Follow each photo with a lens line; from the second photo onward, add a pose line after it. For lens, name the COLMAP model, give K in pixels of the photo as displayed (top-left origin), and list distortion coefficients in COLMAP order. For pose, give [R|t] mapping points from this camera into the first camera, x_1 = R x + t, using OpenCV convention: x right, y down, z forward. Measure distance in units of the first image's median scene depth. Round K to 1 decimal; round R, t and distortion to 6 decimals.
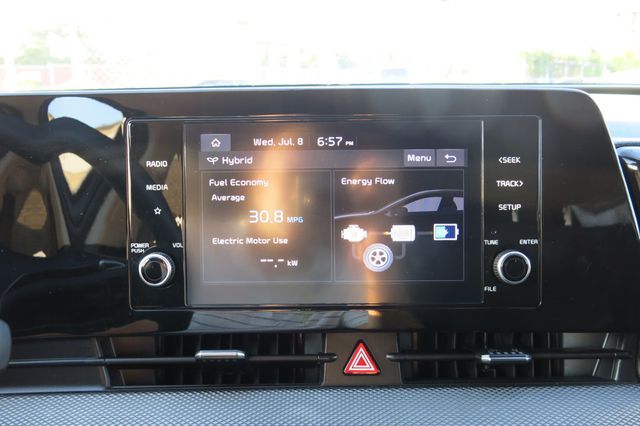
lens RADIAL K [[535.7, 0, 318.2], [0, 535.7, 214.0], [0, 0, 1]] dist [-0.023755, 0.012082]
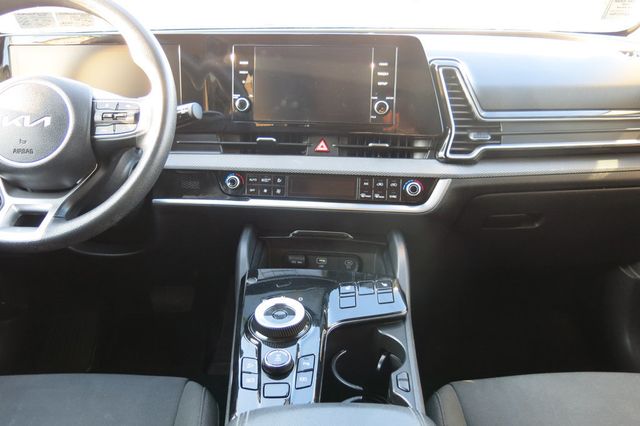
lens RADIAL K [[535.7, 0, 319.8], [0, 535.7, 215.4], [0, 0, 1]] dist [-0.023755, 0.012082]
pose [[0.992594, 0.052927, -0.109344, 0.364801], [-0.040336, 0.992626, 0.114313, 0.314872], [0.114588, -0.109056, 0.987409, -1.515182]]
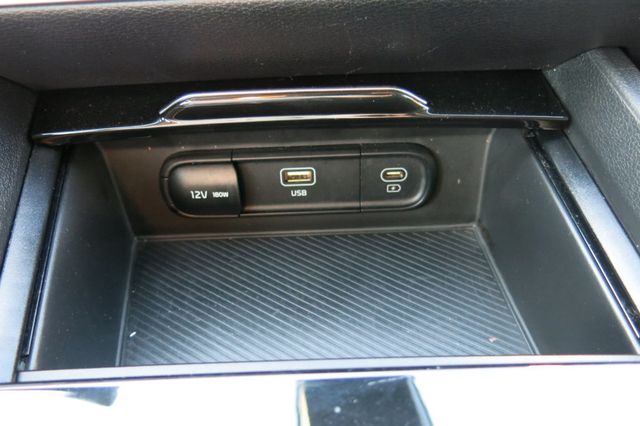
lens RADIAL K [[535.7, 0, 320.5], [0, 535.7, 215.7], [0, 0, 1]] dist [-0.023755, 0.012082]
pose [[0.999285, -0.034570, 0.015326, 0.119651], [0.020097, 0.828815, 0.559162, 0.464708], [-0.032033, -0.558454, 0.828917, 0.384673]]
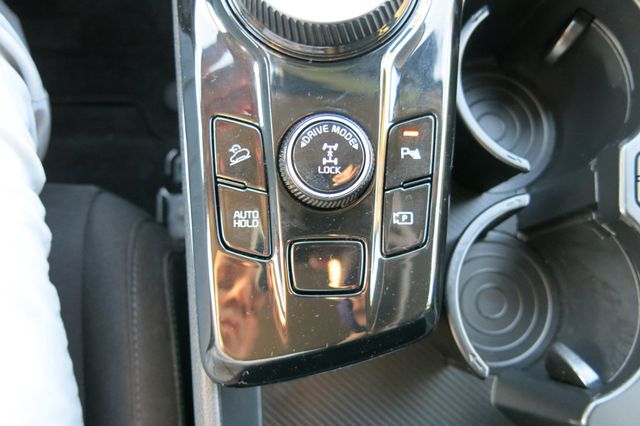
lens RADIAL K [[535.7, 0, 317.6], [0, 535.7, 213.9], [0, 0, 1]] dist [-0.023755, 0.012082]
pose [[0.988391, 0.142413, 0.052927, 0.042787], [-0.107384, 0.408391, 0.906469, 0.512226], [0.107478, -0.901629, 0.418943, -0.182081]]
